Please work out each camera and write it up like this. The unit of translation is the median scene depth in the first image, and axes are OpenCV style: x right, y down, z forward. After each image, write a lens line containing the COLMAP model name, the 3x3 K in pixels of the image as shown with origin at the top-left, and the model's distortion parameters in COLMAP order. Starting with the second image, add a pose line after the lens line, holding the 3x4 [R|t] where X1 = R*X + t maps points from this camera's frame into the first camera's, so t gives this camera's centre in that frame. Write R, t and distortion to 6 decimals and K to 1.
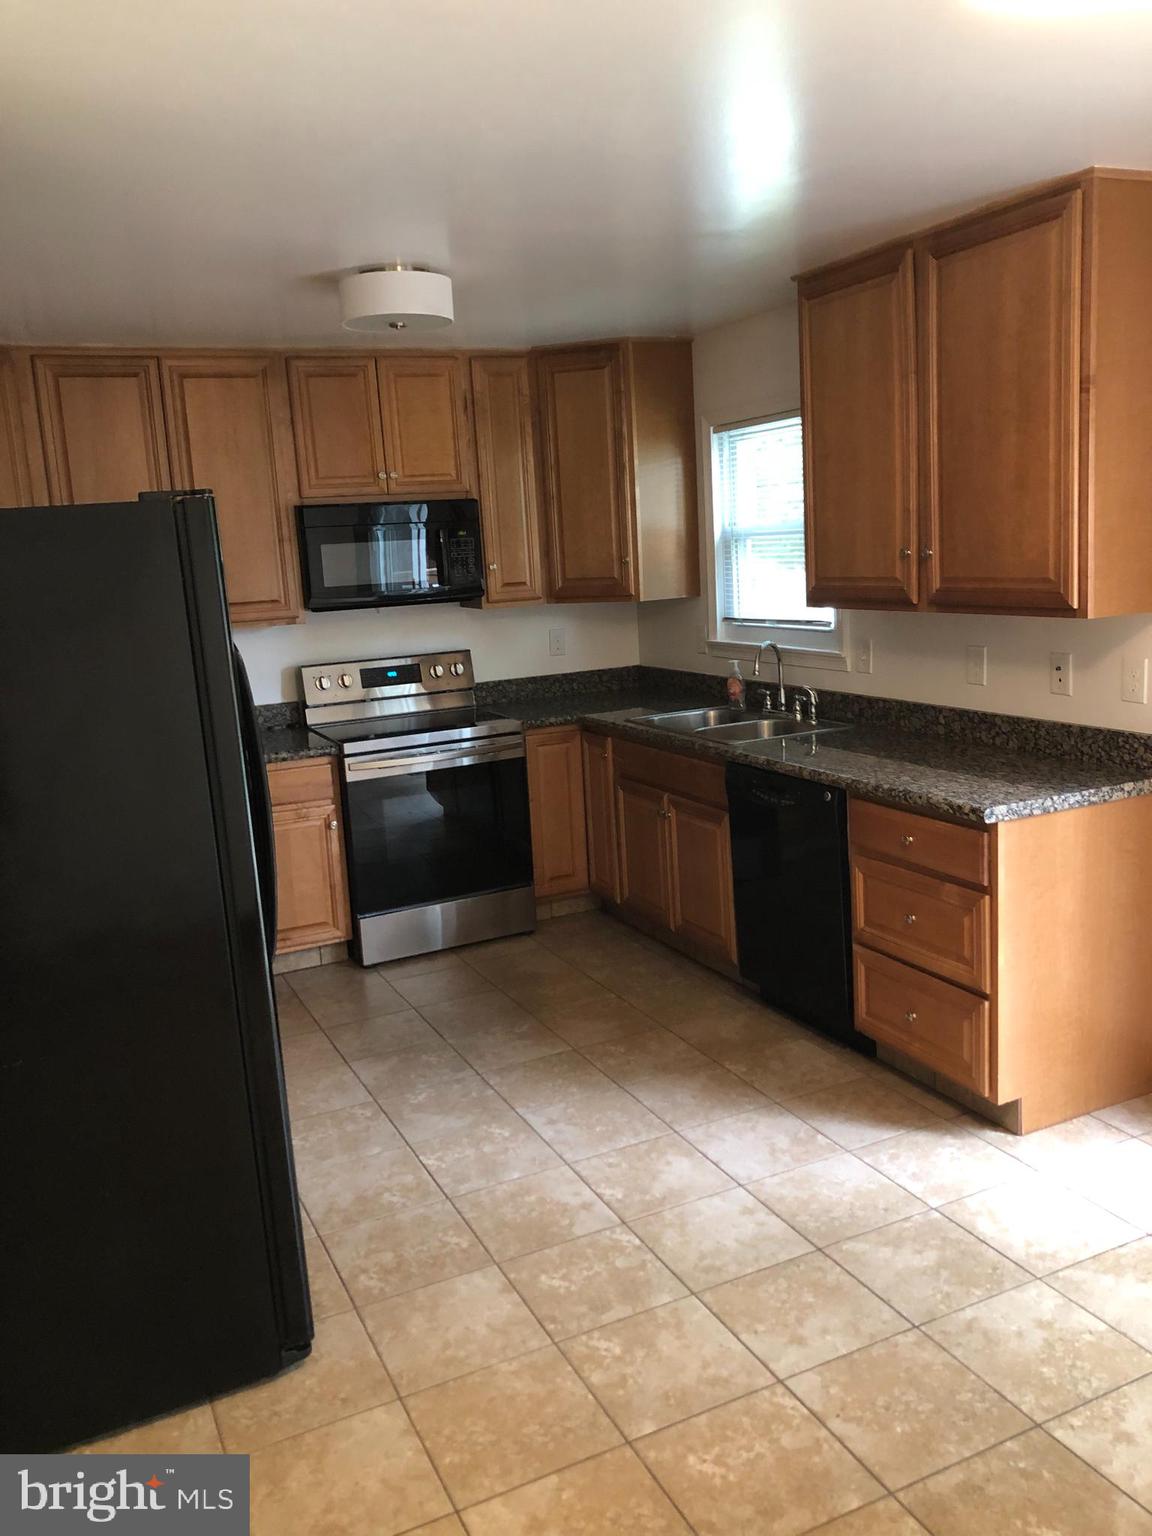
lens RADIAL K [[1254.1, 0, 581.3], [0, 1254.1, 768.0], [0, 0, 1]] dist [0.041309, -0.031993]
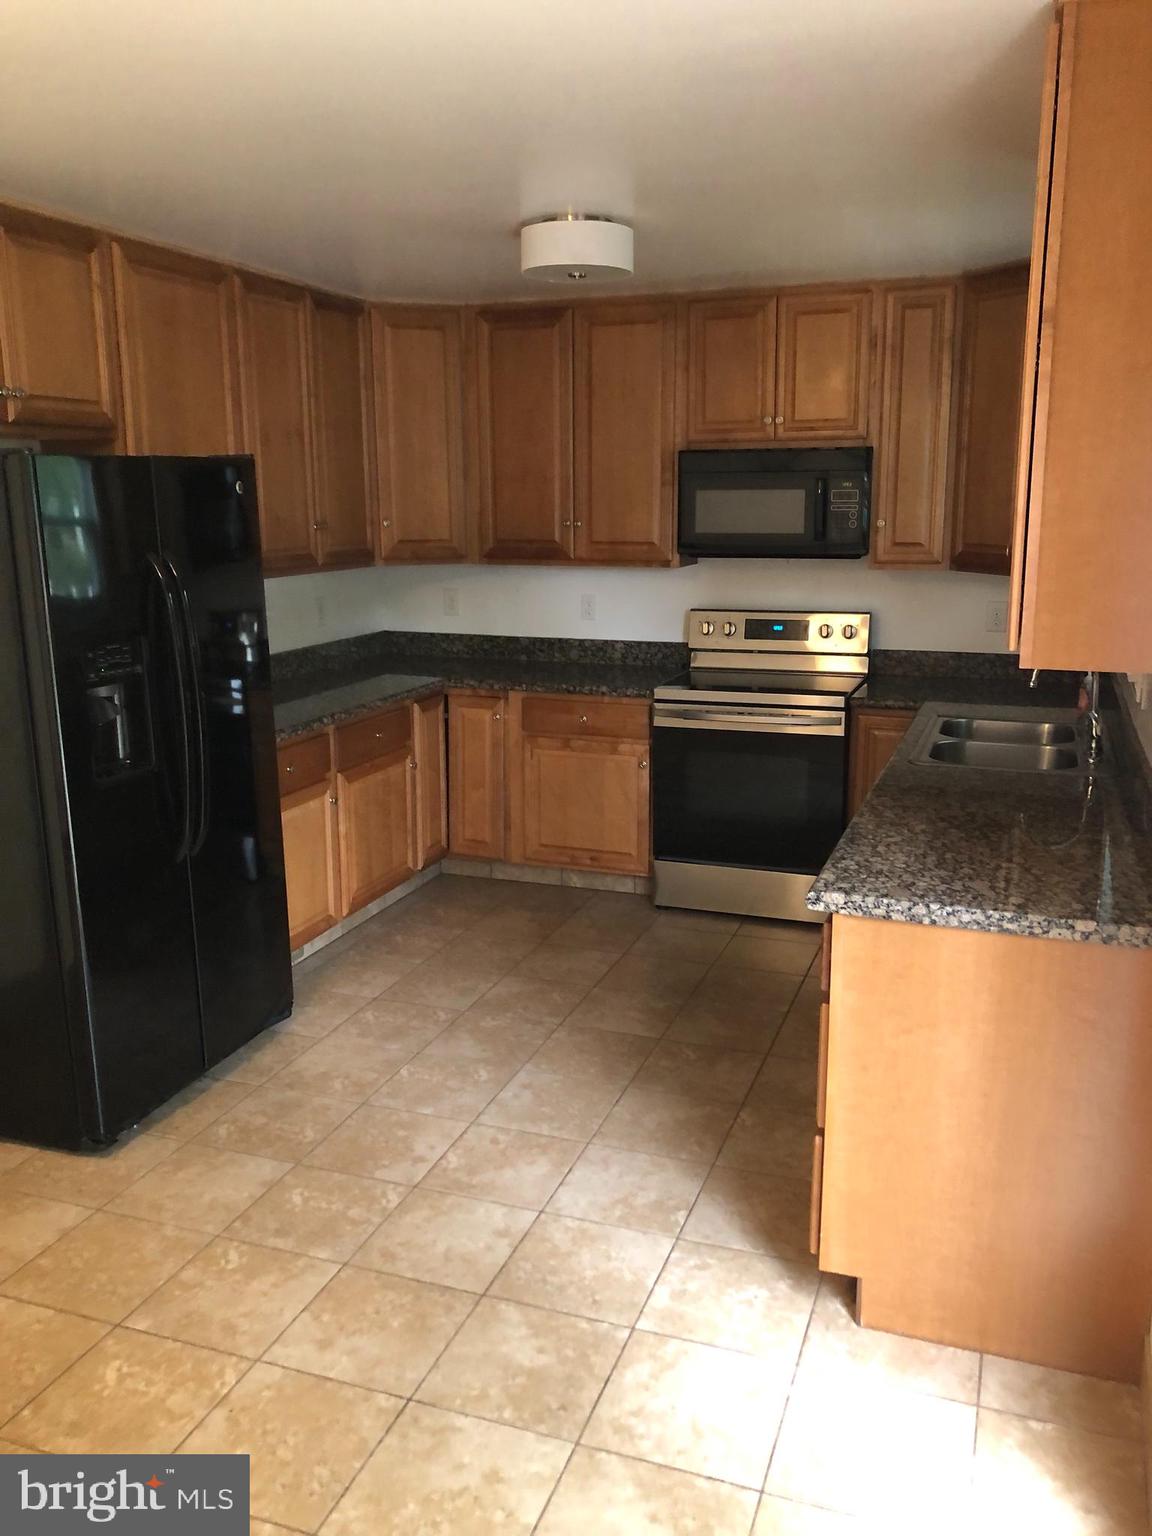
lens RADIAL K [[1254.1, 0, 581.4], [0, 1254.1, 764.4], [0, 0, 1]] dist [0.041309, -0.031993]
pose [[0.701880, 0.205684, -0.681952, 0.683088], [-0.165688, 0.978284, 0.124530, -0.108222], [0.692757, 0.025586, 0.720717, 0.324791]]
